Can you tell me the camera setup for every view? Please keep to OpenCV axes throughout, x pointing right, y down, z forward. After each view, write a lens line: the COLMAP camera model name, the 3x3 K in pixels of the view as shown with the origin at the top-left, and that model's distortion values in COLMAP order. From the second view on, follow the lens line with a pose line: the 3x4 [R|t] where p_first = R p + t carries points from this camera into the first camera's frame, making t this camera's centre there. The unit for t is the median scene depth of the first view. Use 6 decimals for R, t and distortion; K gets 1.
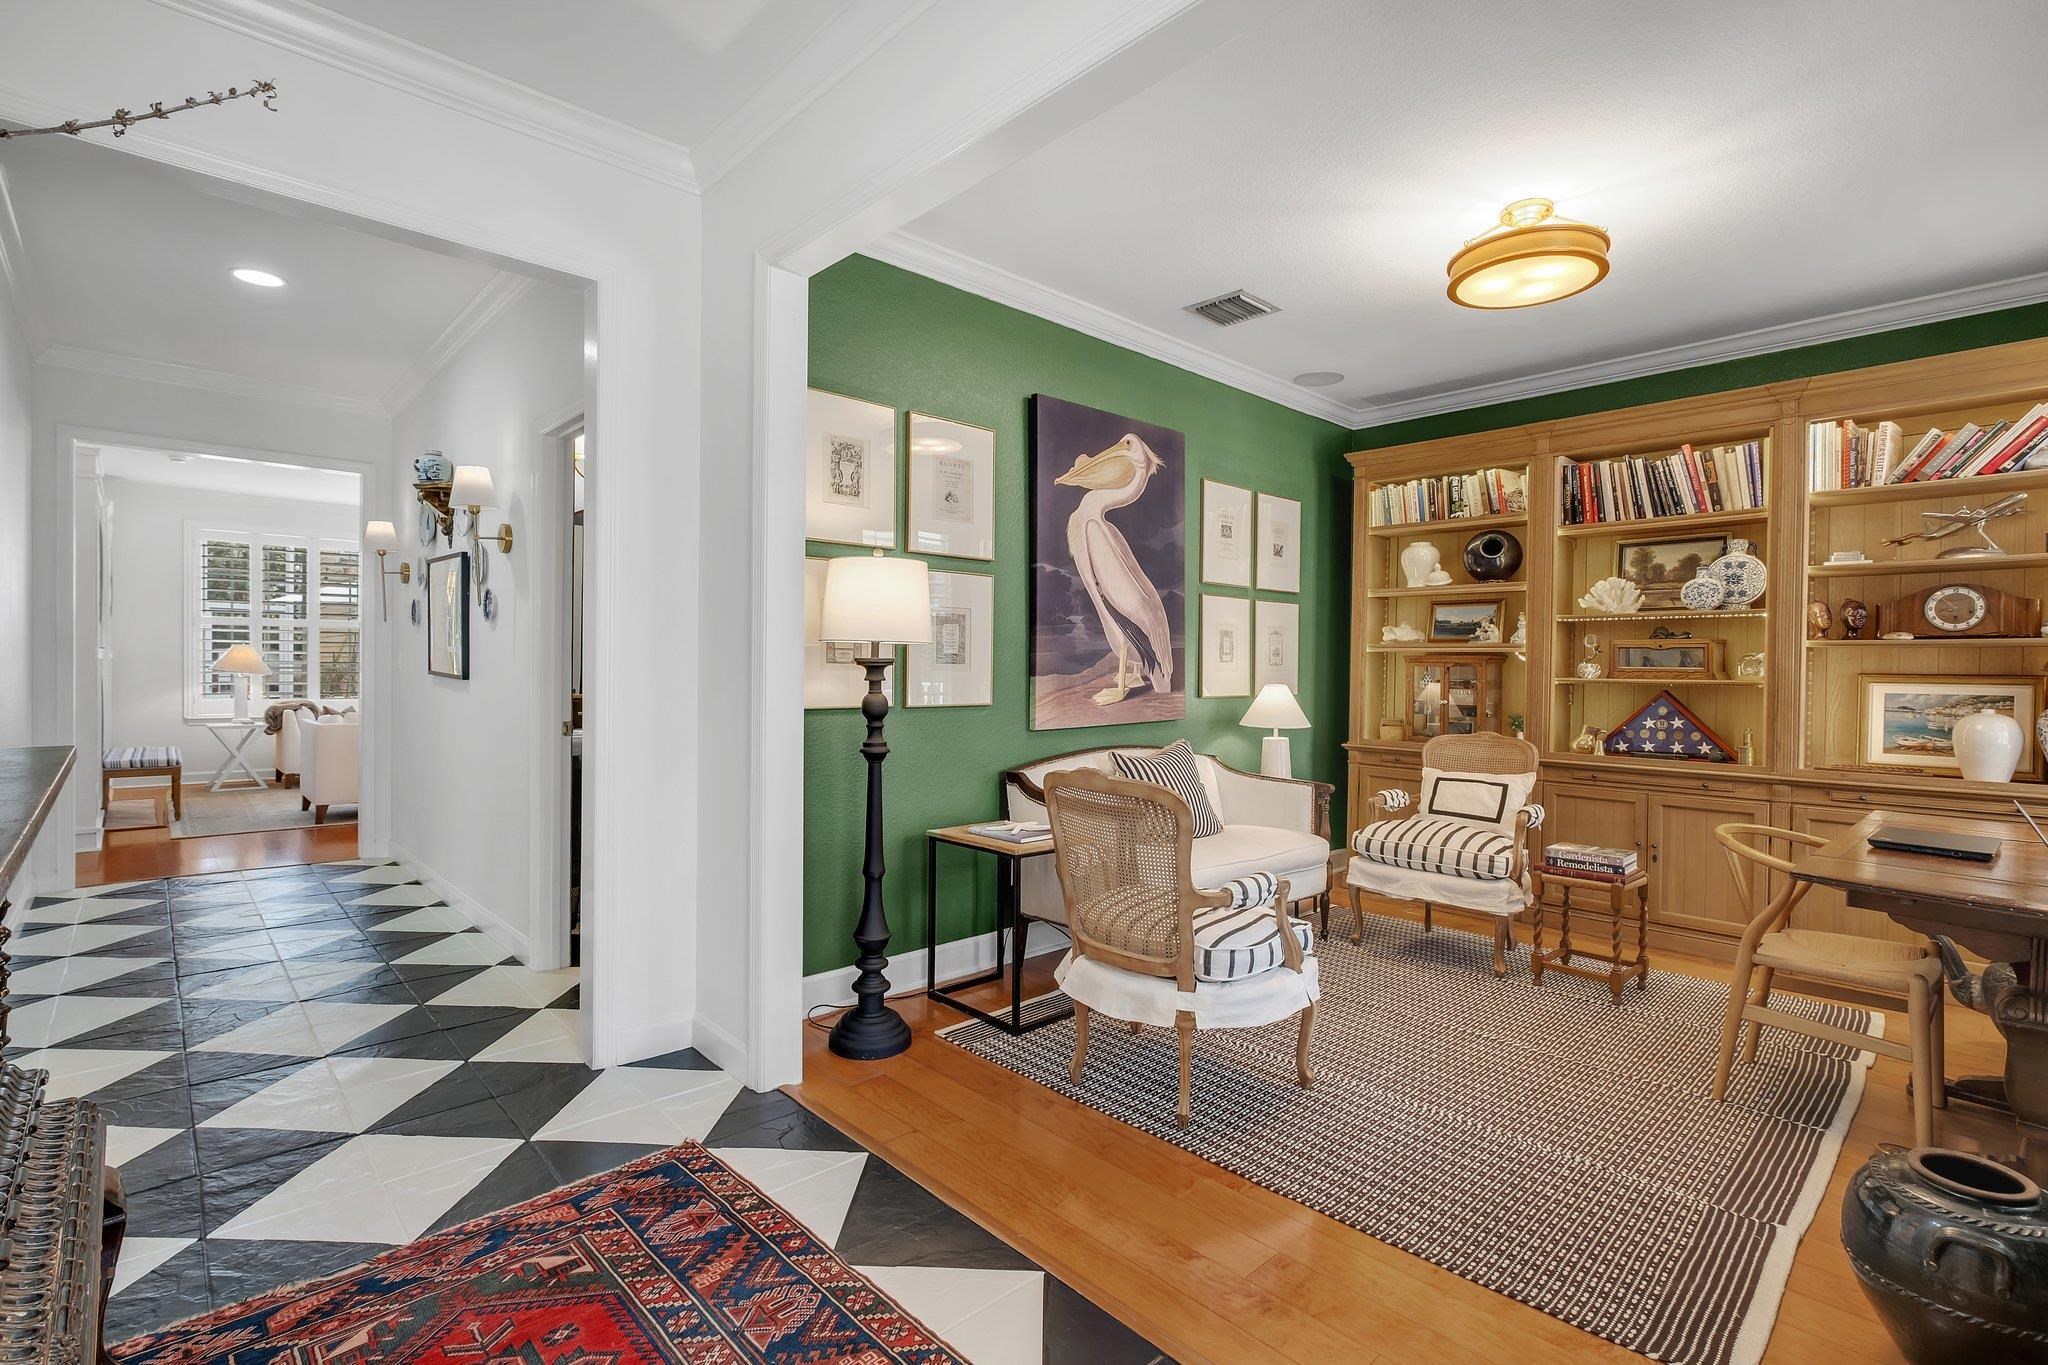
lens RADIAL K [[937.5, 0, 1007.0], [0, 937.5, 682.9], [0, 0, 1]] dist [-0.001805, -0.000414]
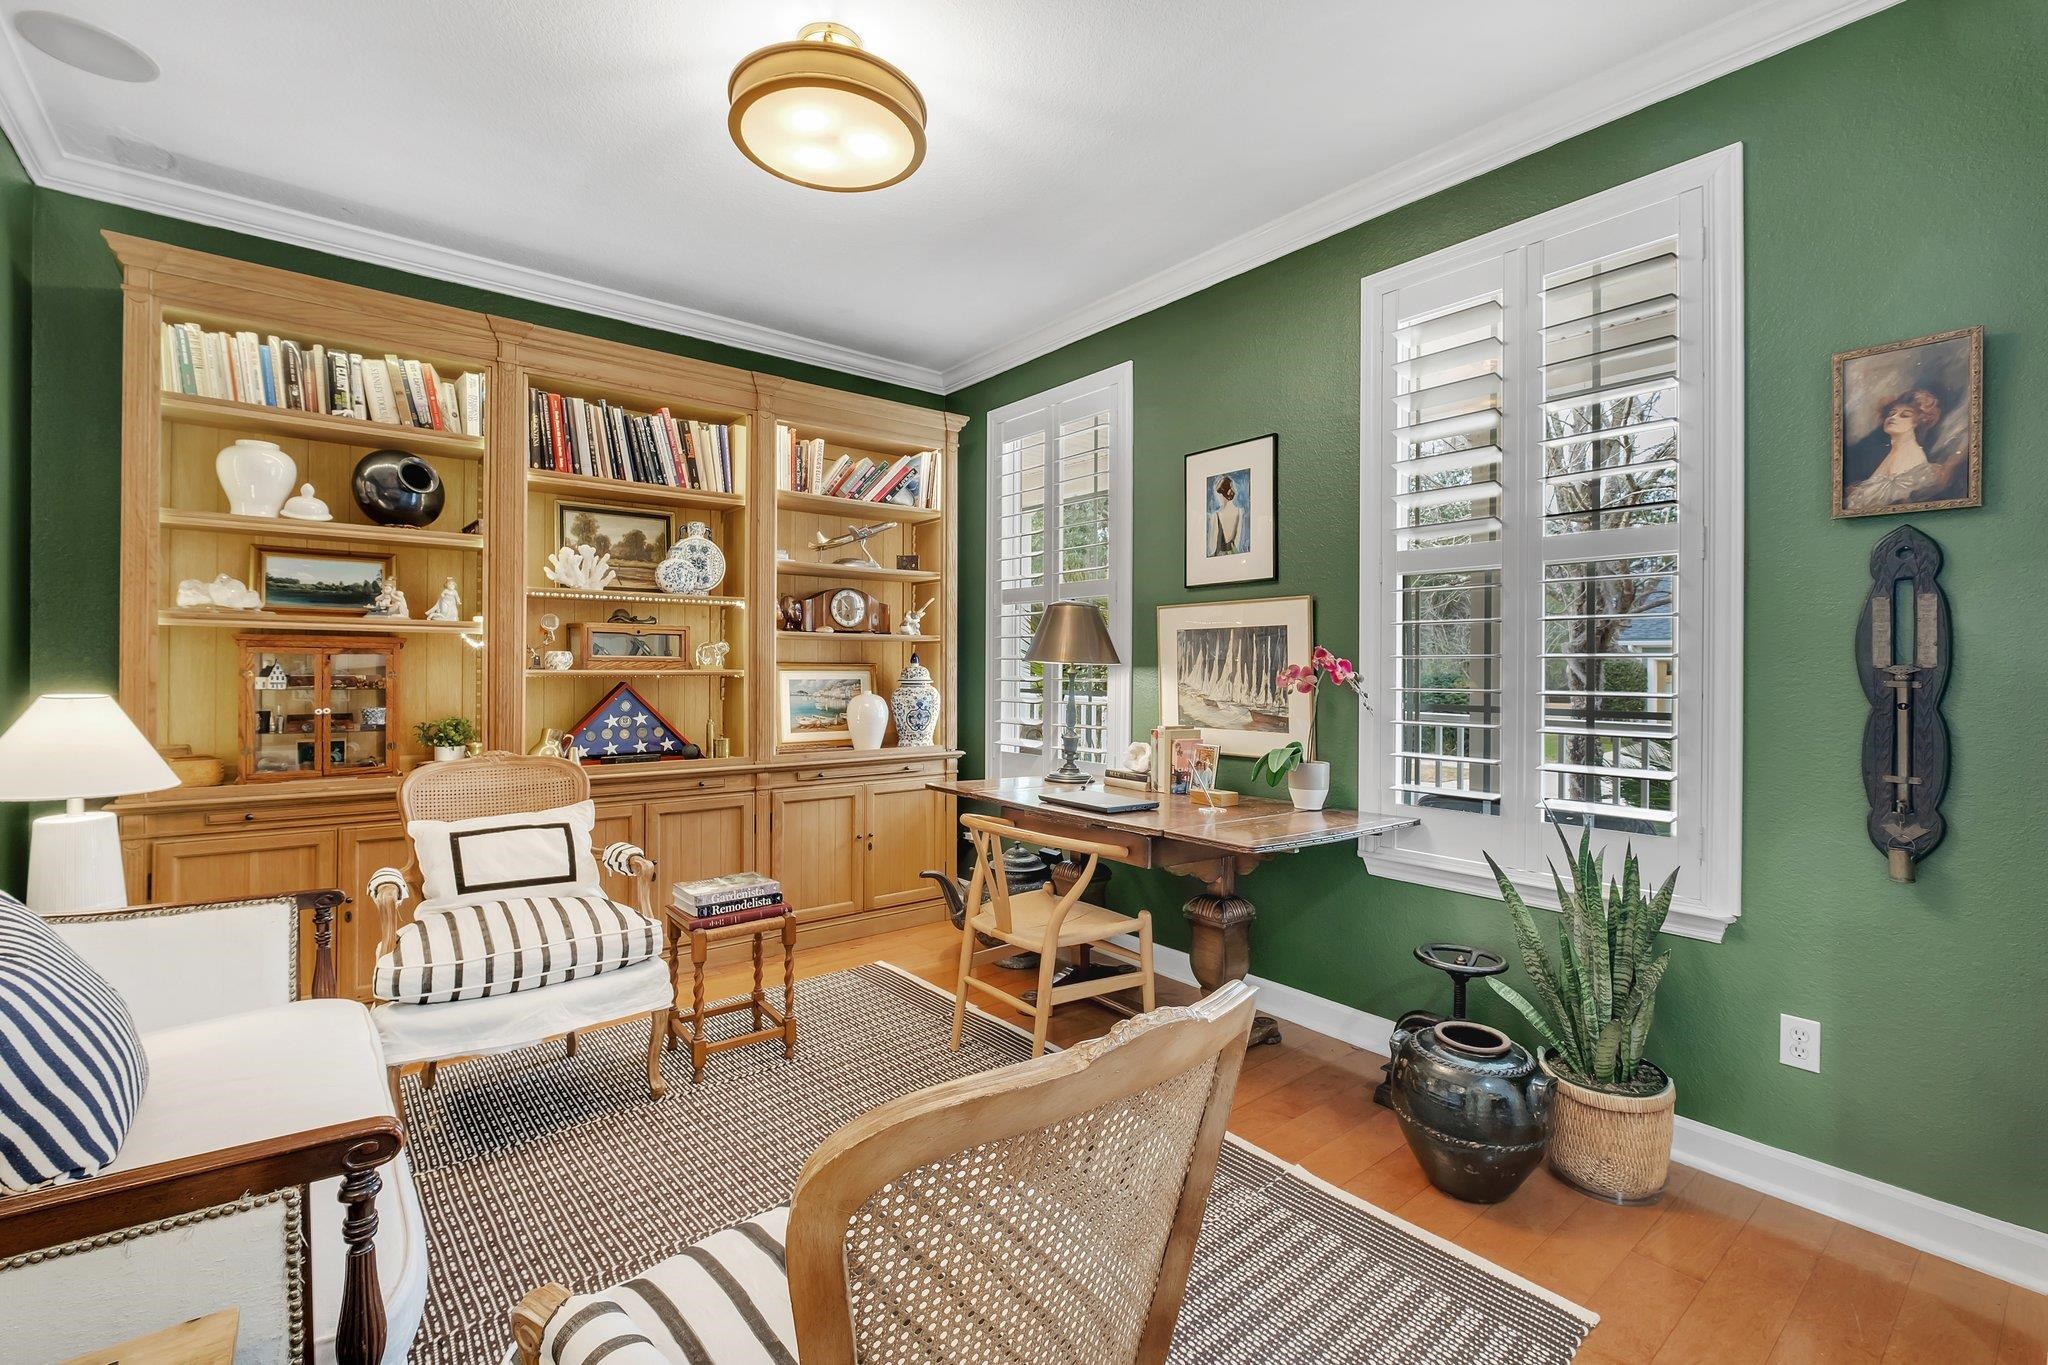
lens RADIAL K [[901.8, 0, 1011.9], [0, 901.8, 662.6], [0, 0, 1]] dist [-0.003169, -0.000434]
pose [[0.058342, -0.007646, 0.998267, -0.115417], [0.011594, 0.999908, 0.006981, -0.012351], [-0.998229, 0.011167, 0.058426, 0.601204]]
